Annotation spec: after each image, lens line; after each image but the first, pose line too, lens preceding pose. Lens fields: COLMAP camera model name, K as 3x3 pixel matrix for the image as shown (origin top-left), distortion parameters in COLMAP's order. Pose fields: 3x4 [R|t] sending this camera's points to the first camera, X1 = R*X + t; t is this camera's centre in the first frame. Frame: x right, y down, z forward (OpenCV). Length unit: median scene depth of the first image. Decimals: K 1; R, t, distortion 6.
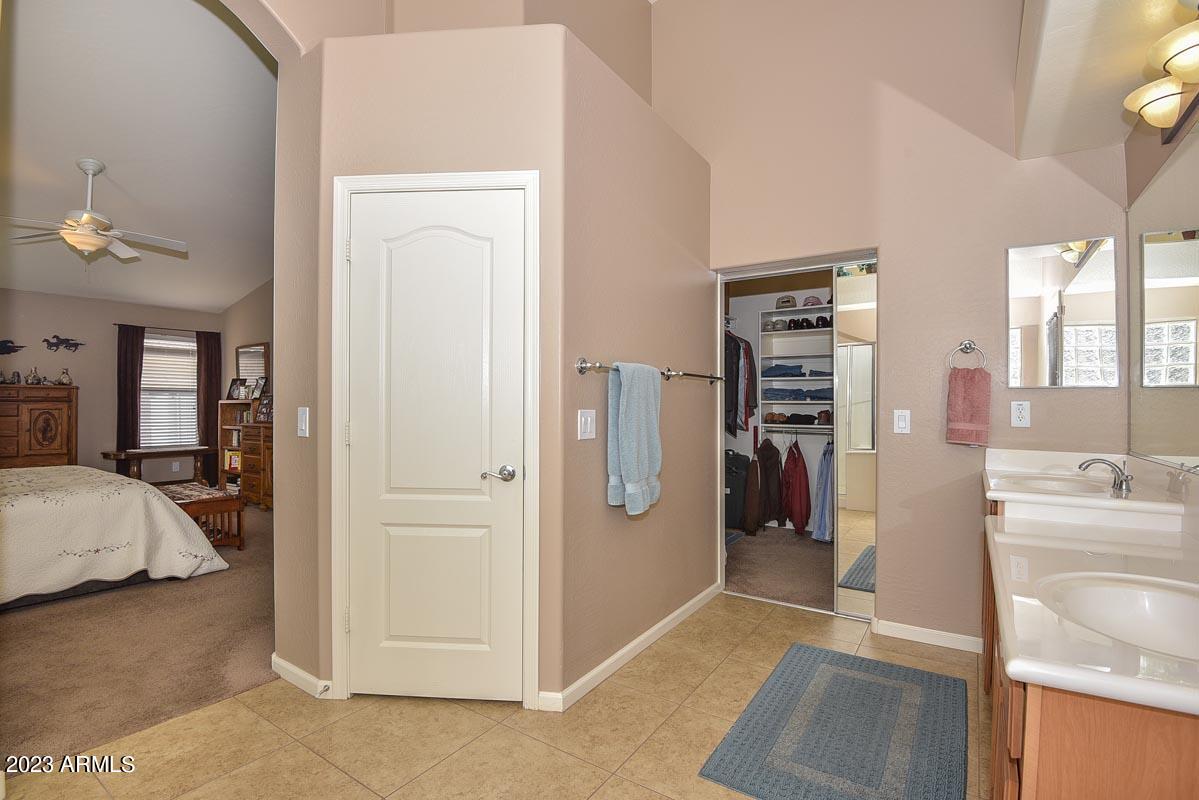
lens RADIAL K [[569.8, 0, 599.5], [0, 569.8, 400.0], [0, 0, 1]] dist [-0.033433, -0.001492]
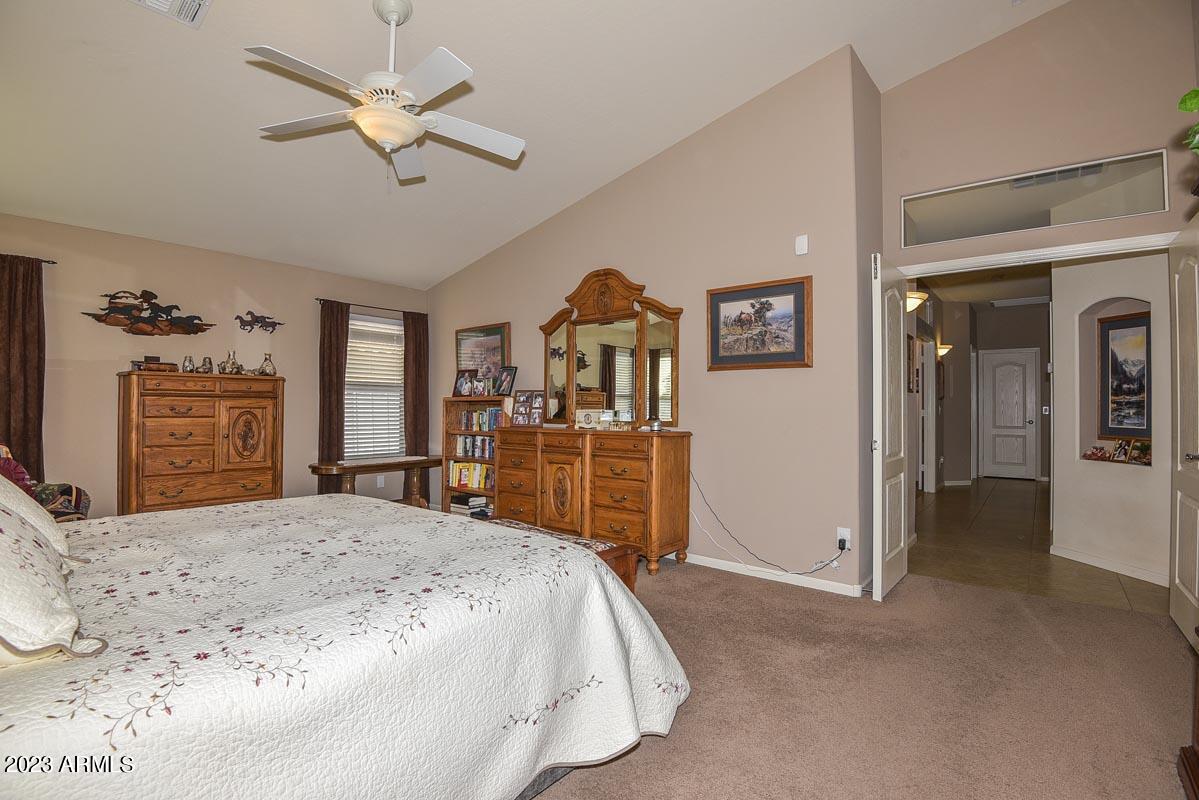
lens RADIAL K [[550.6, 0, 599.5], [0, 550.6, 400.0], [0, 0, 1]] dist [-0.013782, -0.000419]
pose [[0.996498, 0.001484, -0.083598, -0.443787], [-0.002119, 0.999970, -0.007502, 0.010225], [0.083584, 0.007653, 0.996471, 0.286337]]
